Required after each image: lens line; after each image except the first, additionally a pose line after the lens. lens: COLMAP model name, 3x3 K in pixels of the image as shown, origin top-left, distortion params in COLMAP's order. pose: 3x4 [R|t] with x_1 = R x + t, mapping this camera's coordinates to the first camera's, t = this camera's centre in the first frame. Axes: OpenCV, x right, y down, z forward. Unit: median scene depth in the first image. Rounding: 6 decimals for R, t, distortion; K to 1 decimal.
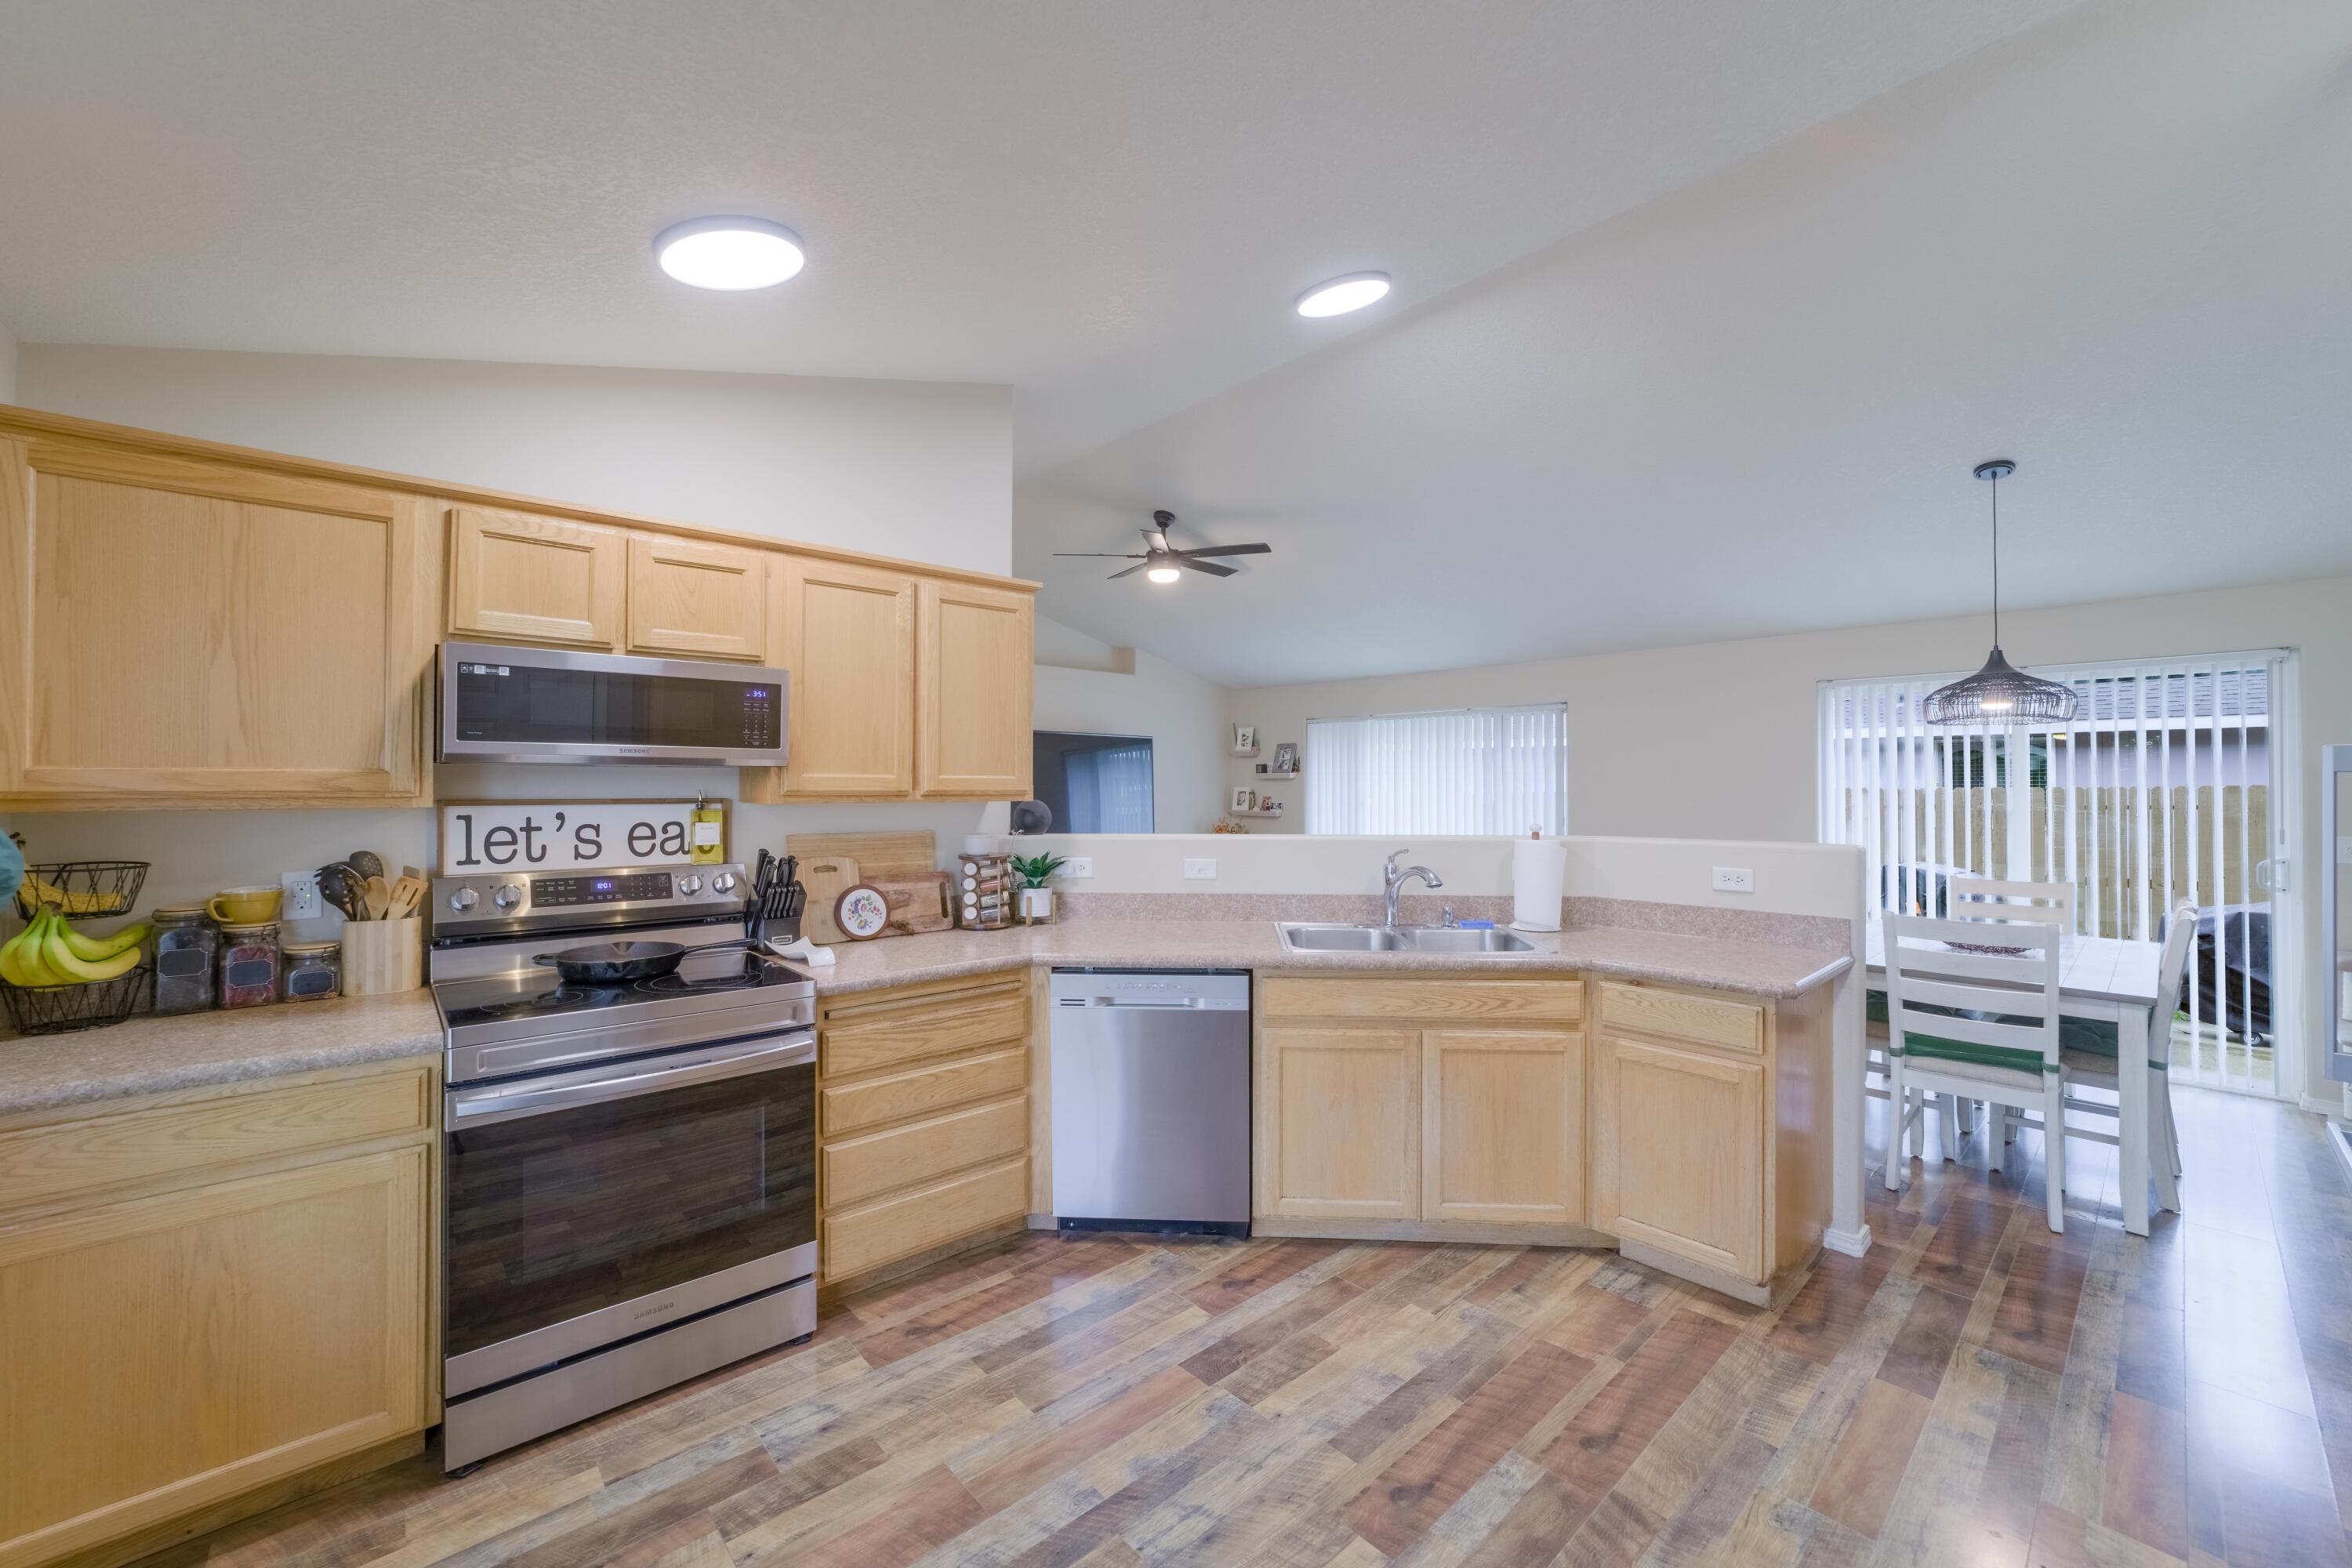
lens RADIAL K [[921.7, 0, 1158.4], [0, 921.7, 765.6], [0, 0, 1]] dist [-0.015145, 0.004724]
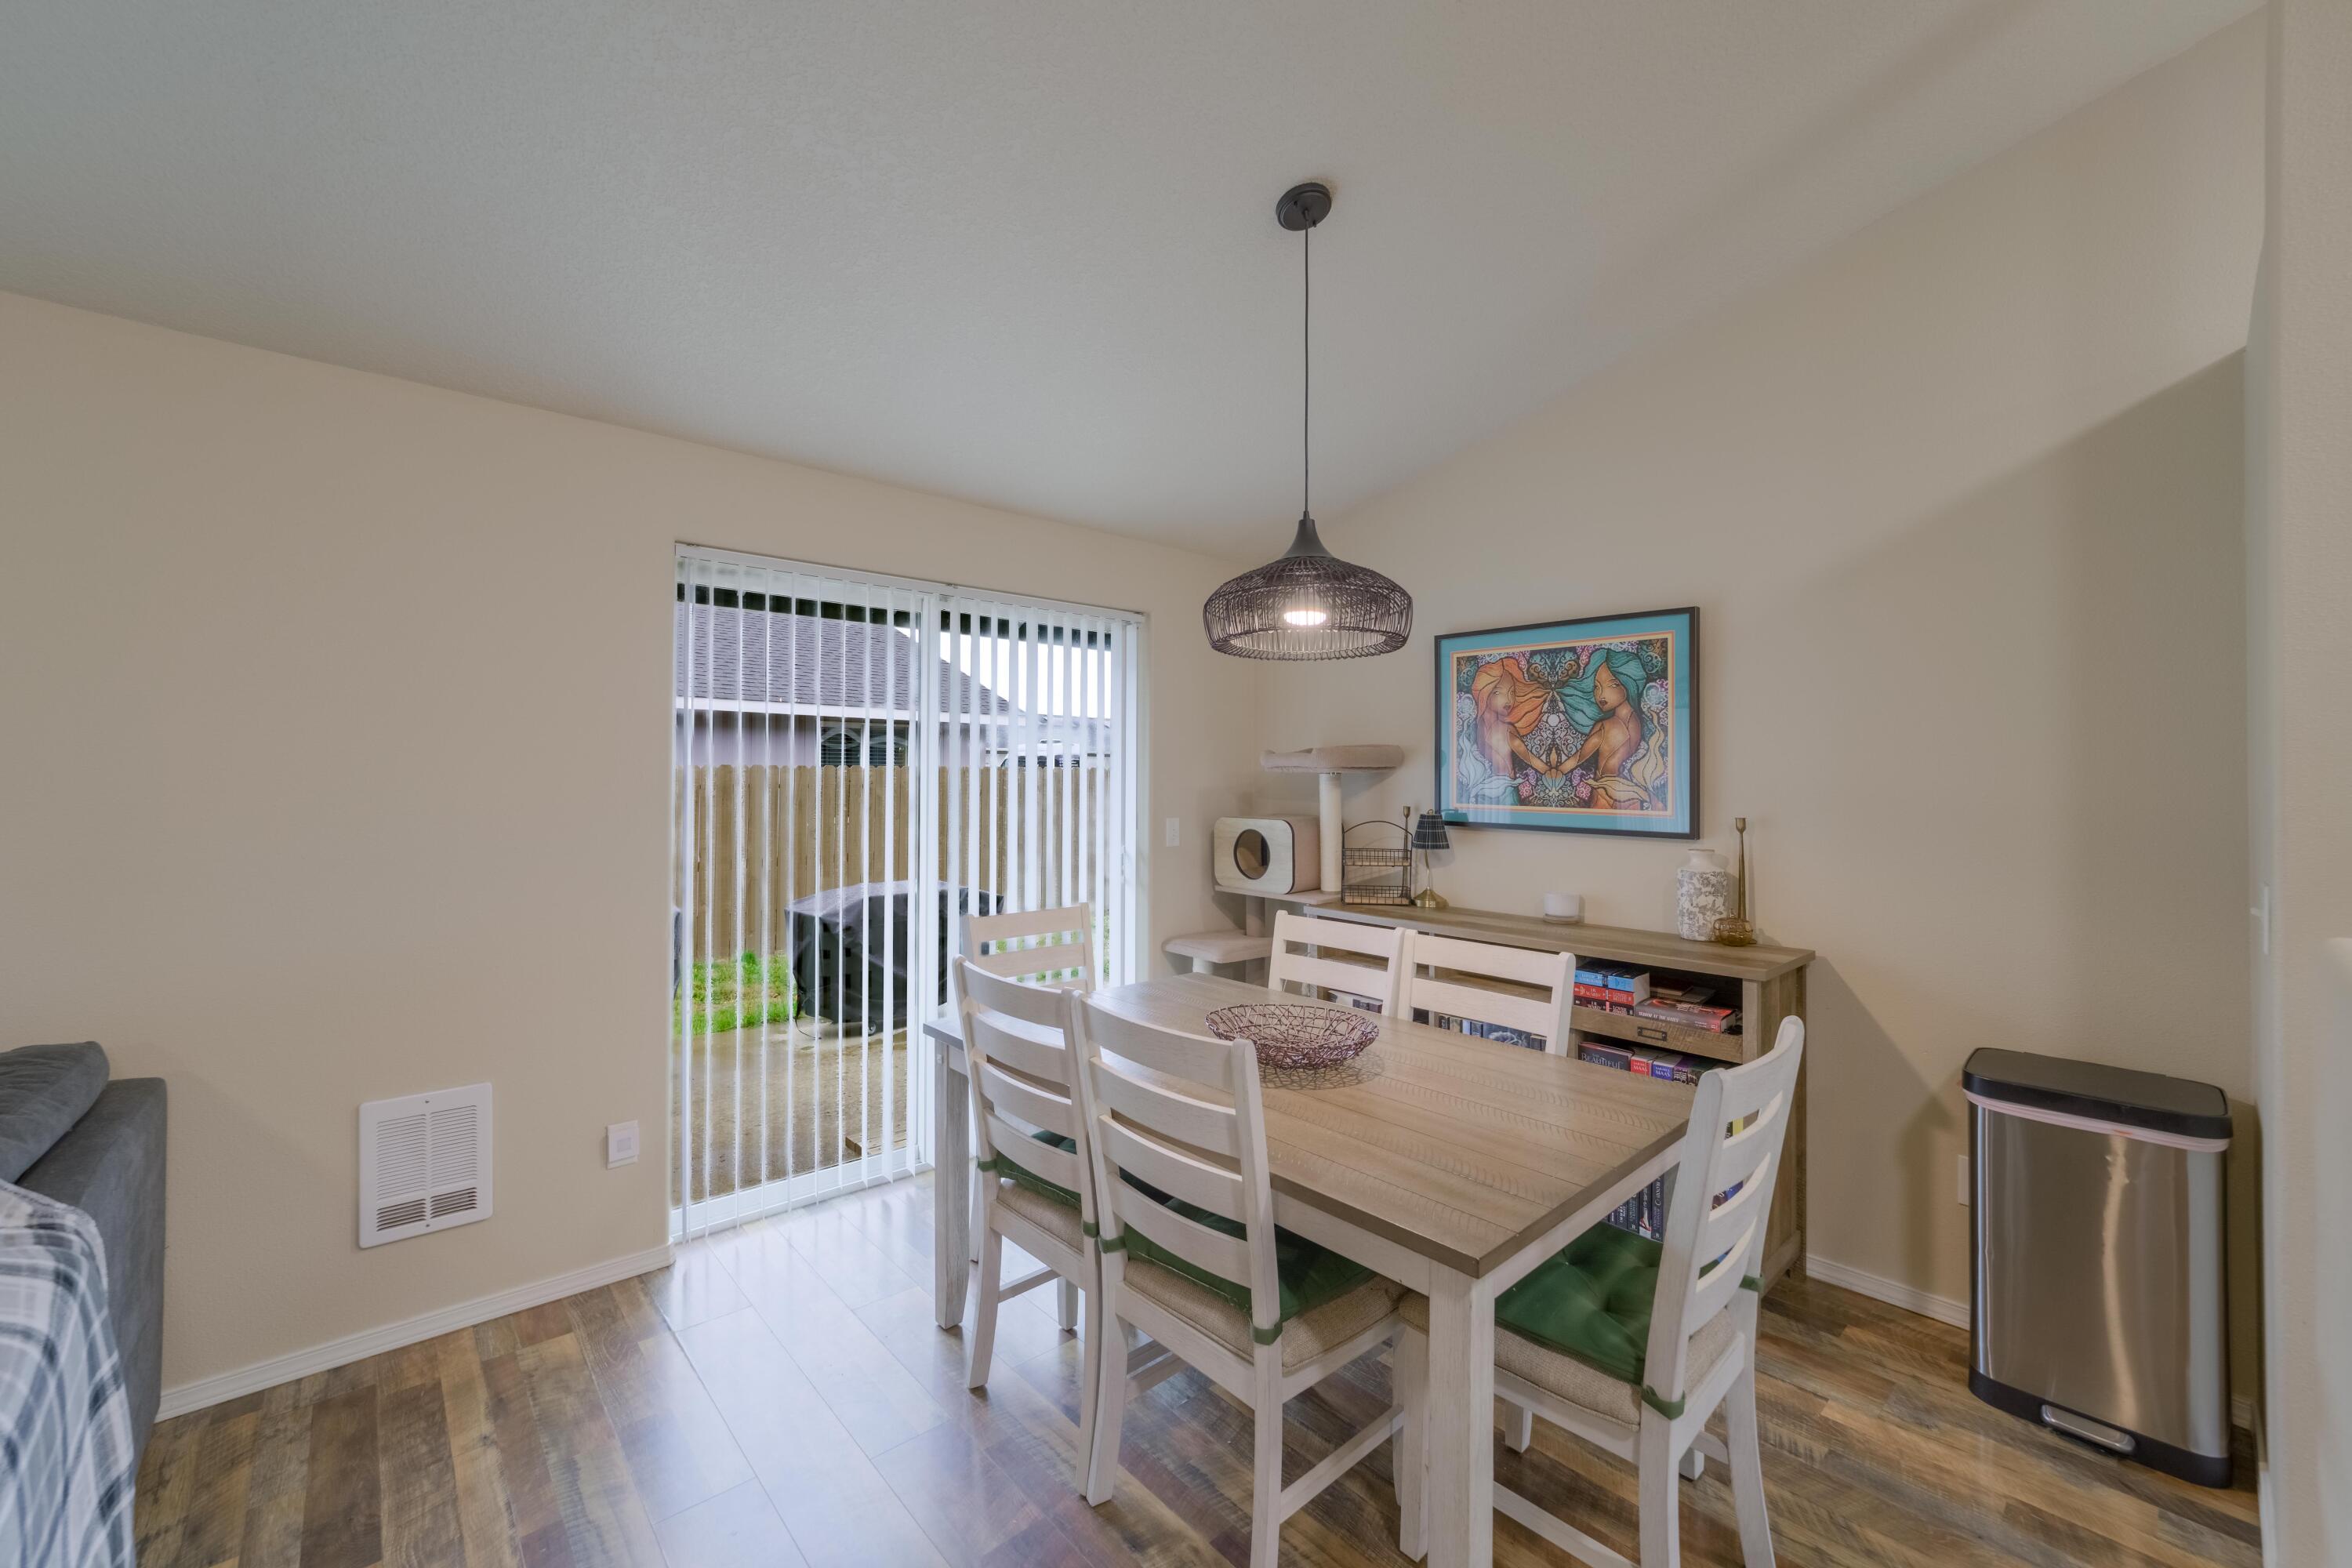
lens RADIAL K [[921.7, 0, 1129.5], [0, 921.7, 773.3], [0, 0, 1]] dist [-0.015145, 0.004724]
pose [[0.013261, -0.002051, 0.999910, 0.488091], [-0.030318, 0.999537, 0.002452, 0.043764], [-0.999452, -0.030348, 0.013193, 1.528153]]
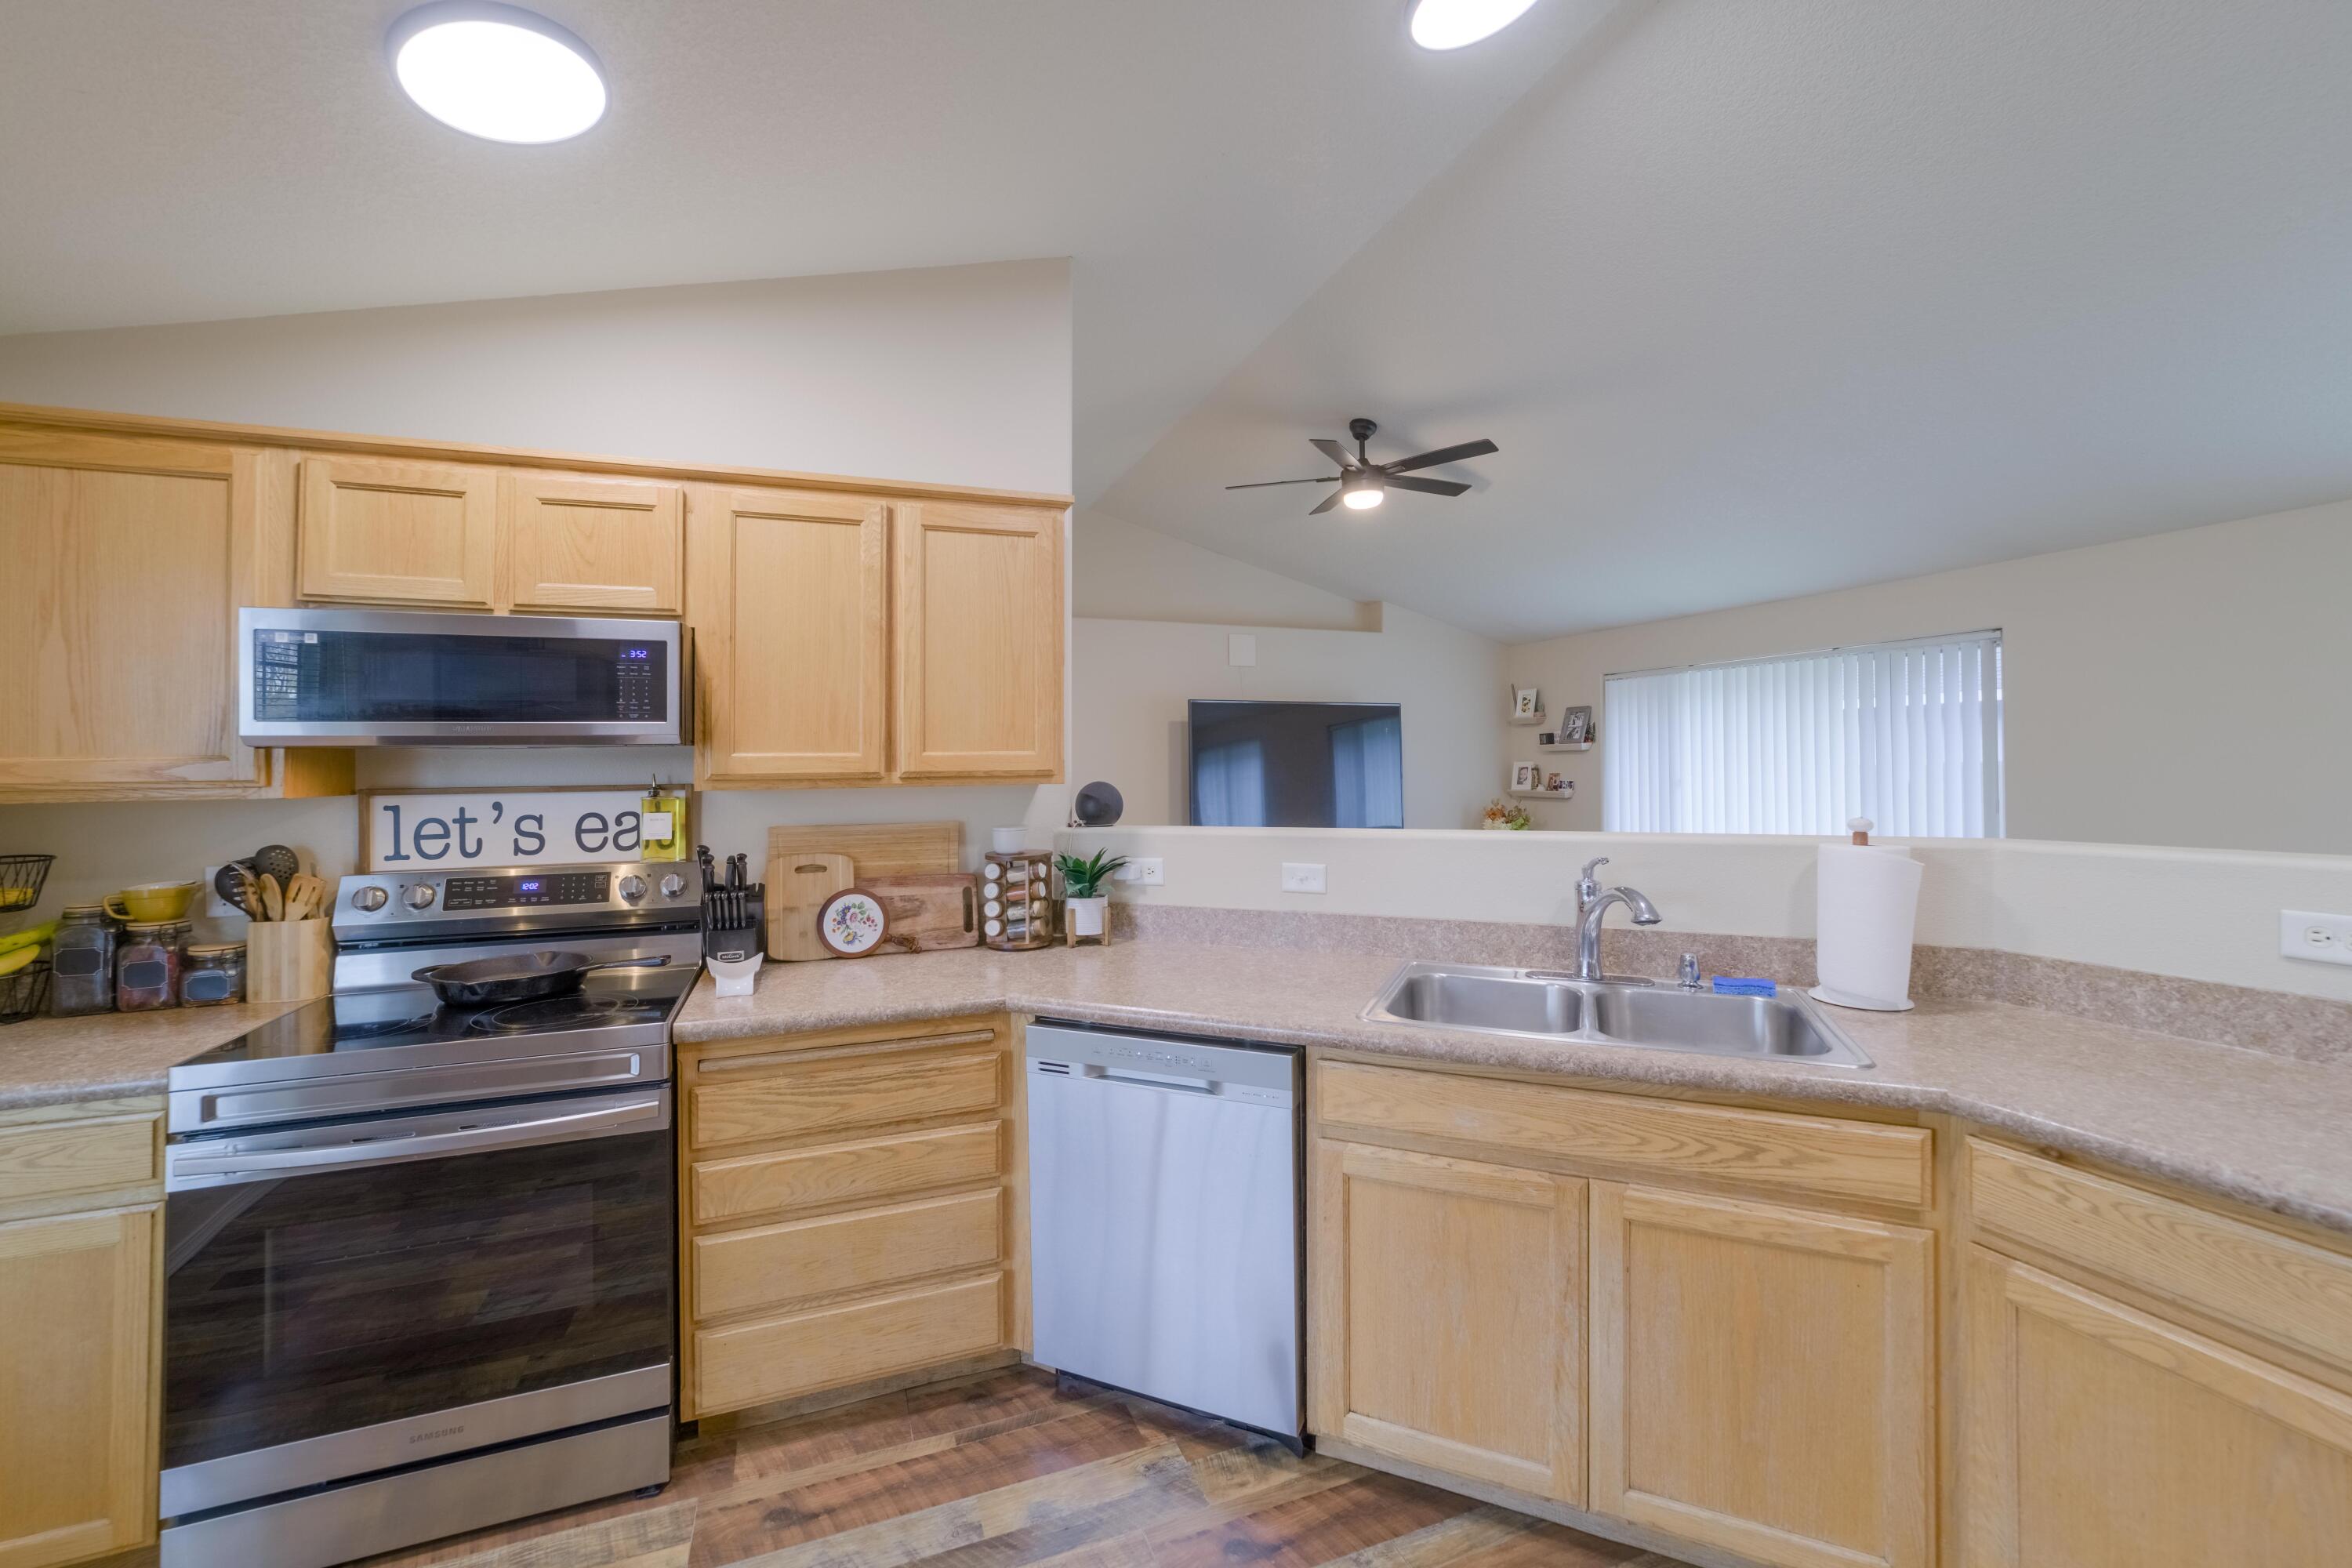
lens RADIAL K [[921.7, 0, 1157.9], [0, 921.7, 756.1], [0, 0, 1]] dist [-0.015145, 0.004724]
pose [[0.935012, -0.018261, -0.354144, 0.253332], [0.022568, 0.999713, 0.008035, 0.013630], [0.353896, -0.015505, 0.935156, 0.390396]]
